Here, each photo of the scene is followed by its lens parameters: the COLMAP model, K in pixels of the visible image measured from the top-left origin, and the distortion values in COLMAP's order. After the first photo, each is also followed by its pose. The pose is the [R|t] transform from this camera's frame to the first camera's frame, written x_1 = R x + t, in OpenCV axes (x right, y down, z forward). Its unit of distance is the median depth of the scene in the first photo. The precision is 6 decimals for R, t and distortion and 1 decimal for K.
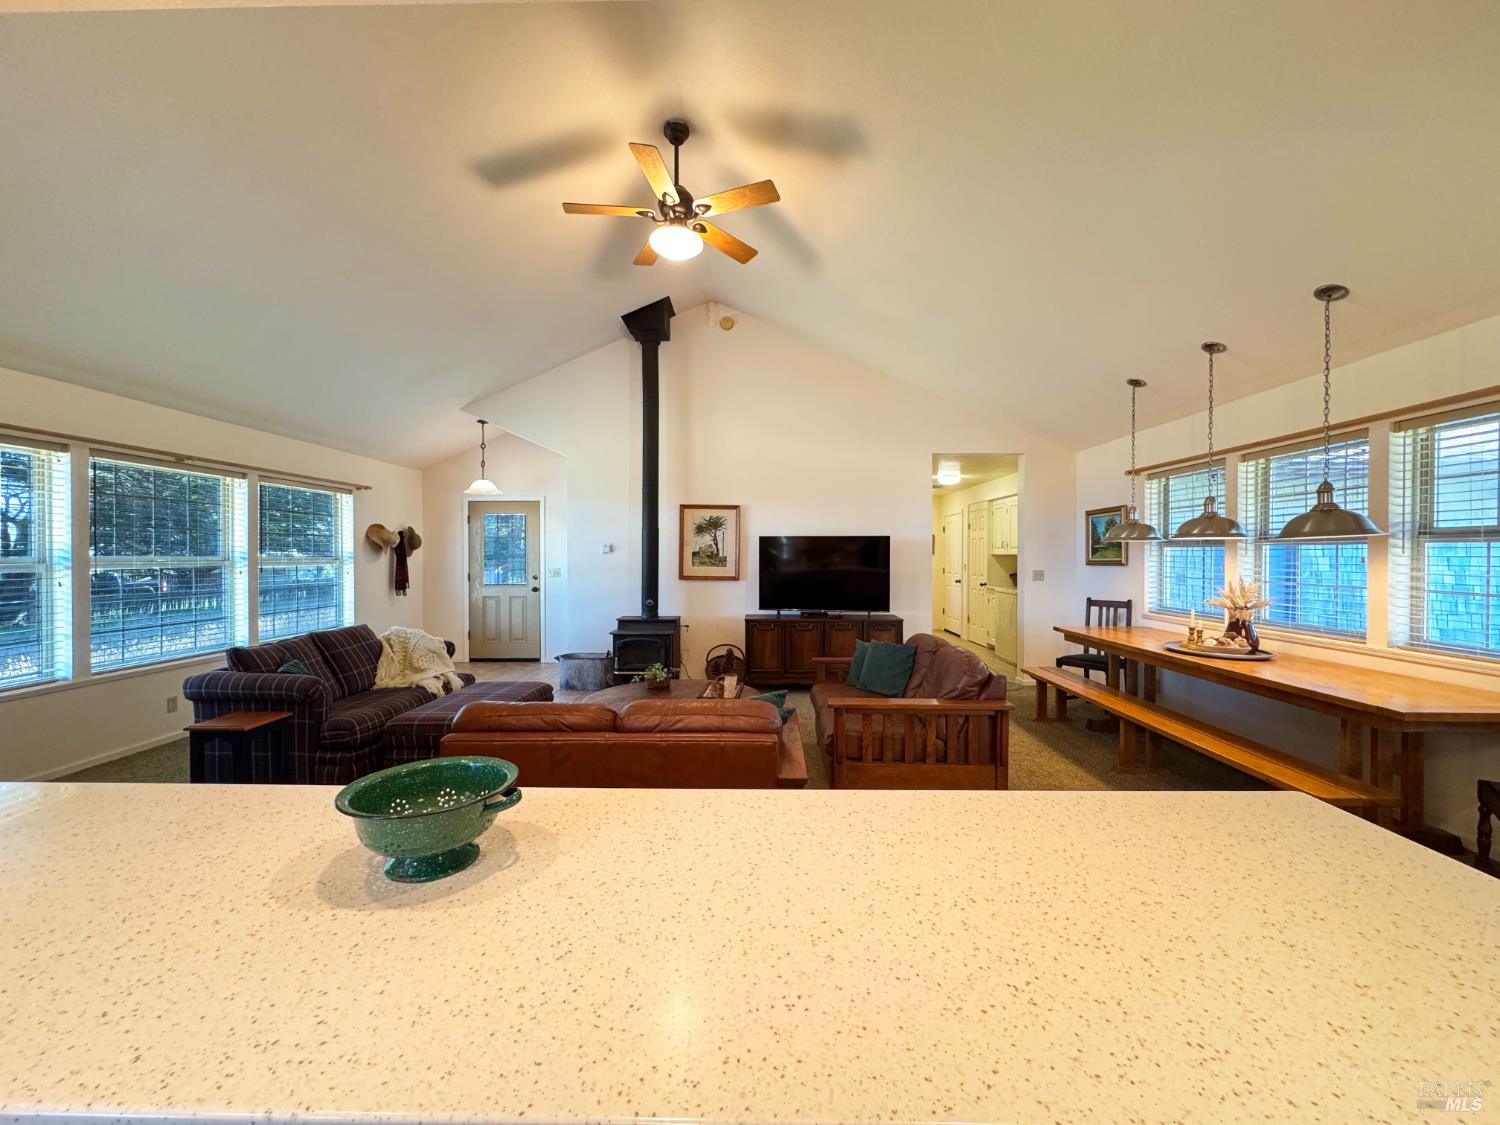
lens RADIAL K [[597.4, 0, 750.4], [0, 597.4, 561.0], [0, 0, 1]] dist [-0.002625, 0.000297]
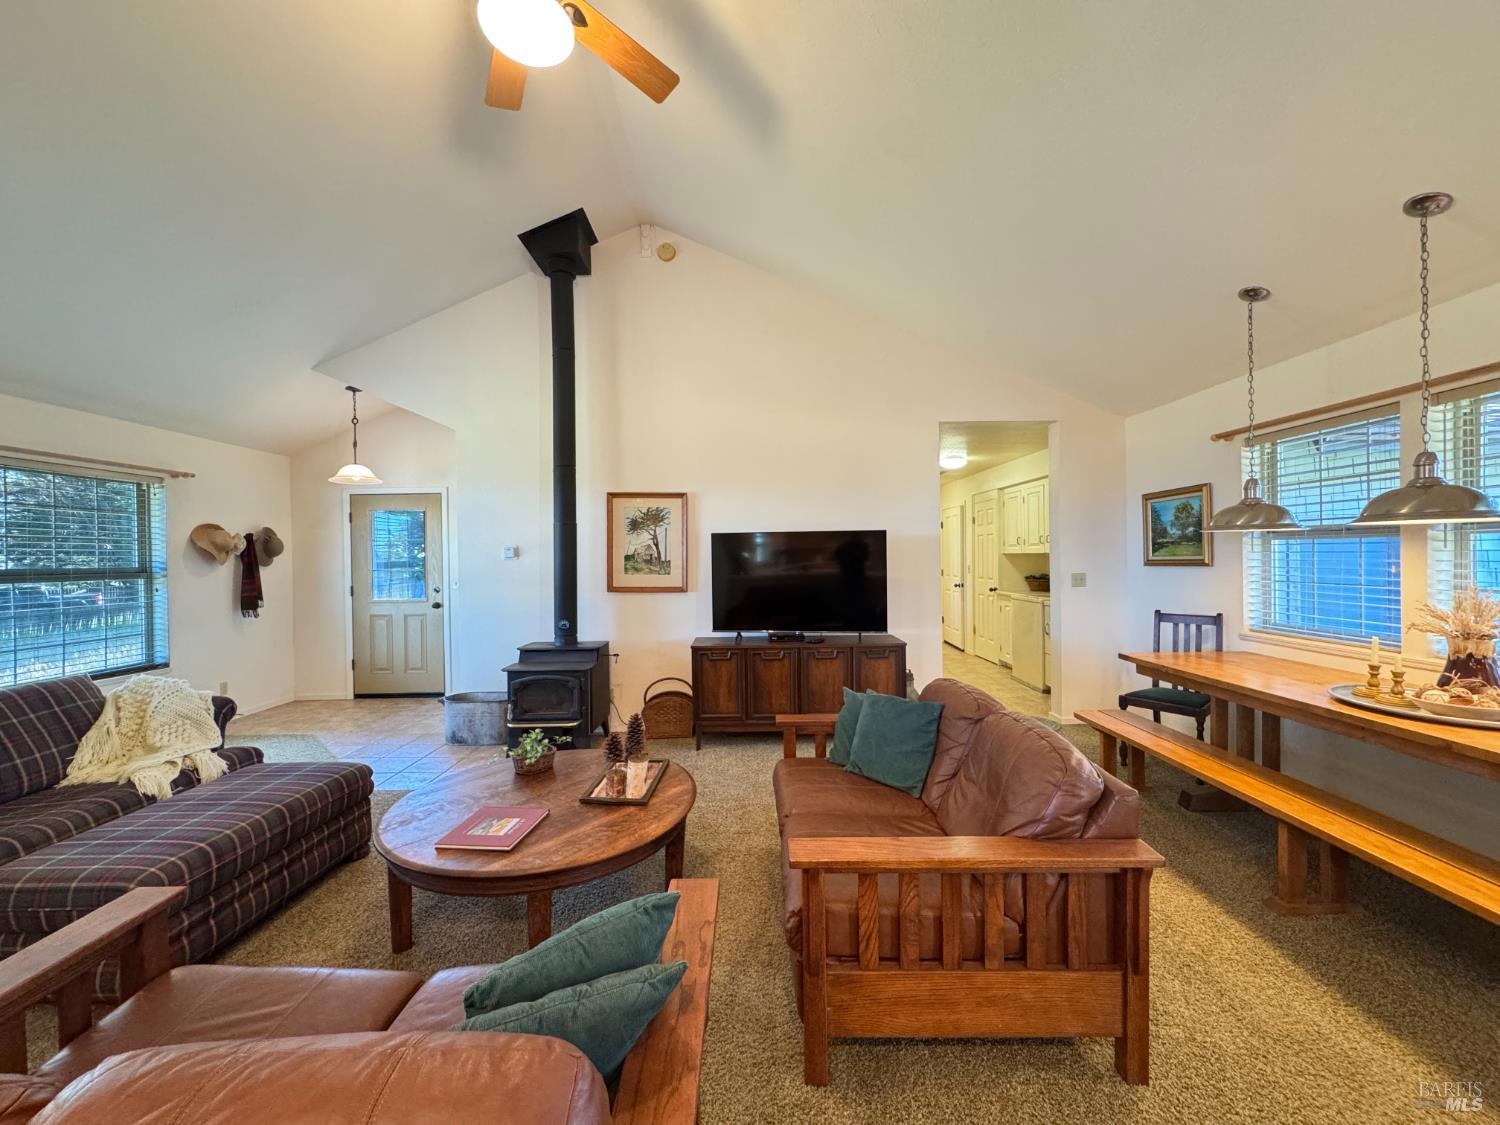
lens RADIAL K [[597.4, 0, 750.4], [0, 597.4, 561.0], [0, 0, 1]] dist [-0.002625, 0.000297]
pose [[0.999612, -0.013699, 0.024245, 0.046097], [0.013780, 0.999900, -0.003172, -0.003589], [-0.024199, 0.003505, 0.999701, 0.261397]]
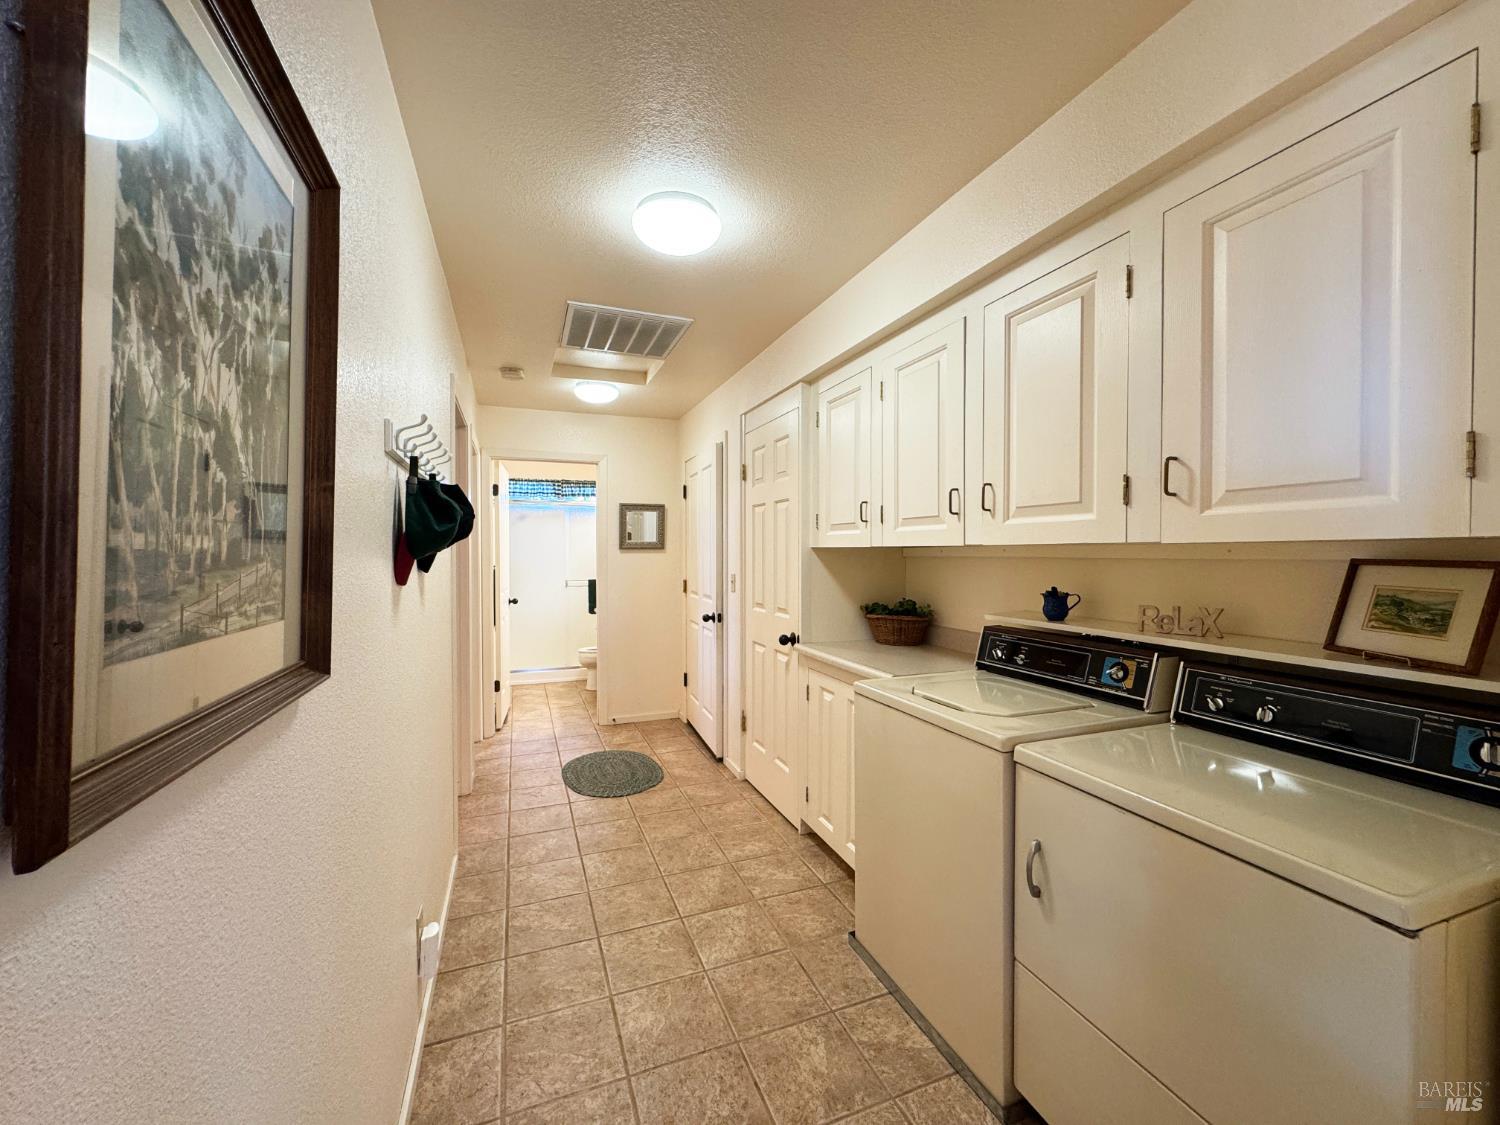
lens RADIAL K [[597.4, 0, 750.4], [0, 597.4, 561.0], [0, 0, 1]] dist [-0.002625, 0.000297]
pose [[0.921756, -0.003854, 0.387752, 0.359101], [0.003583, 0.999993, 0.001423, -0.006092], [-0.387755, 0.000078, 0.921763, 1.045883]]
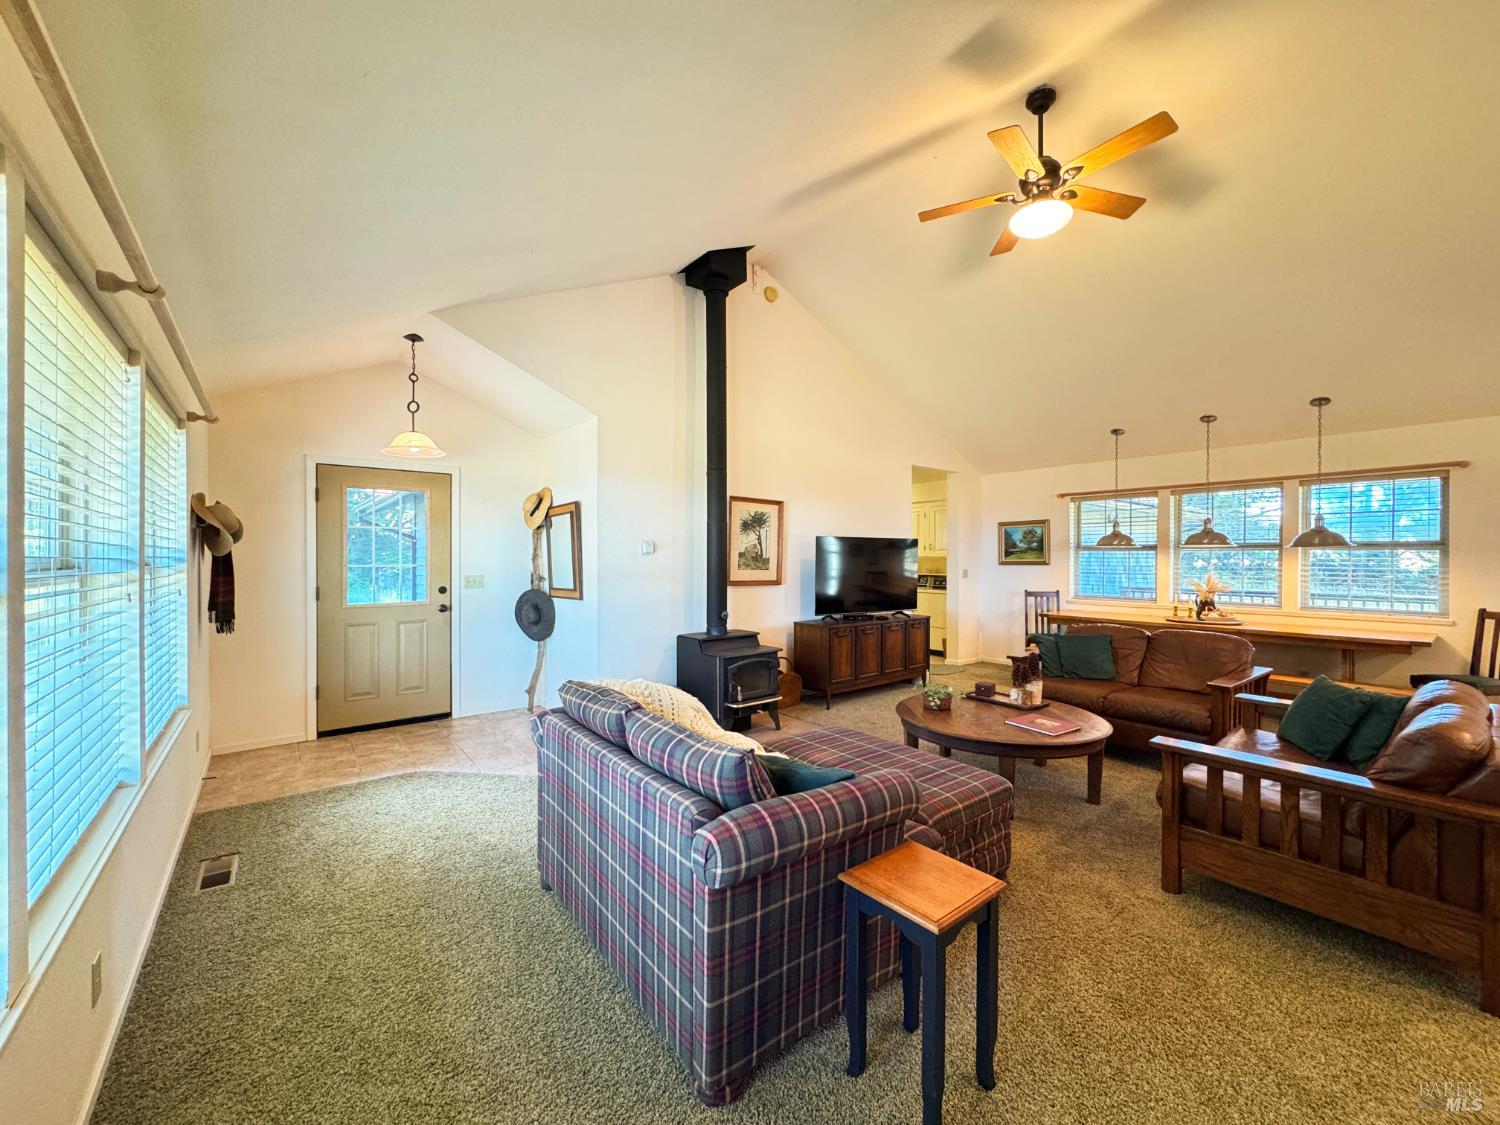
lens RADIAL K [[597.4, 0, 750.4], [0, 597.4, 561.0], [0, 0, 1]] dist [-0.002625, 0.000297]
pose [[0.769436, -0.002916, 0.638717, -0.673899], [0.005580, 0.999982, -0.002158, -0.001541], [-0.638700, 0.005225, 0.769438, 0.365113]]
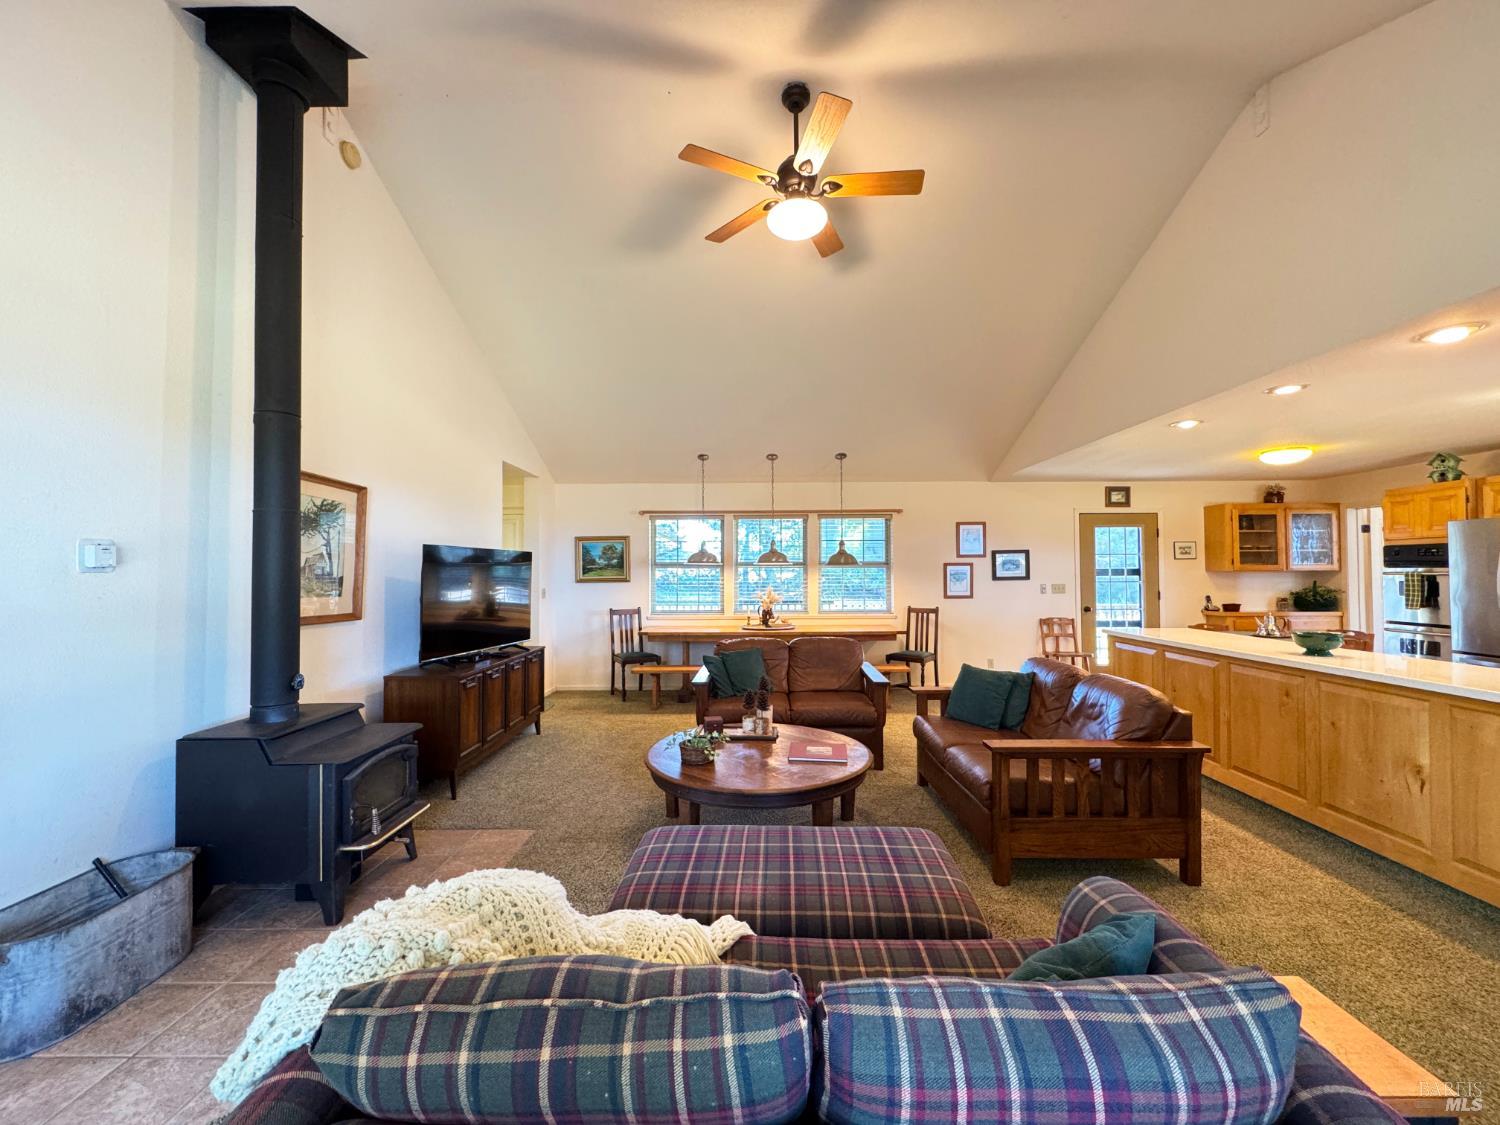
lens RADIAL K [[597.4, 0, 750.4], [0, 597.4, 561.0], [0, 0, 1]] dist [-0.002625, 0.000297]
pose [[-0.015692, 0.021841, 0.999638, -0.631460], [0.015181, 0.999651, -0.021603, -0.005232], [-0.999762, 0.014837, -0.016018, 0.689449]]
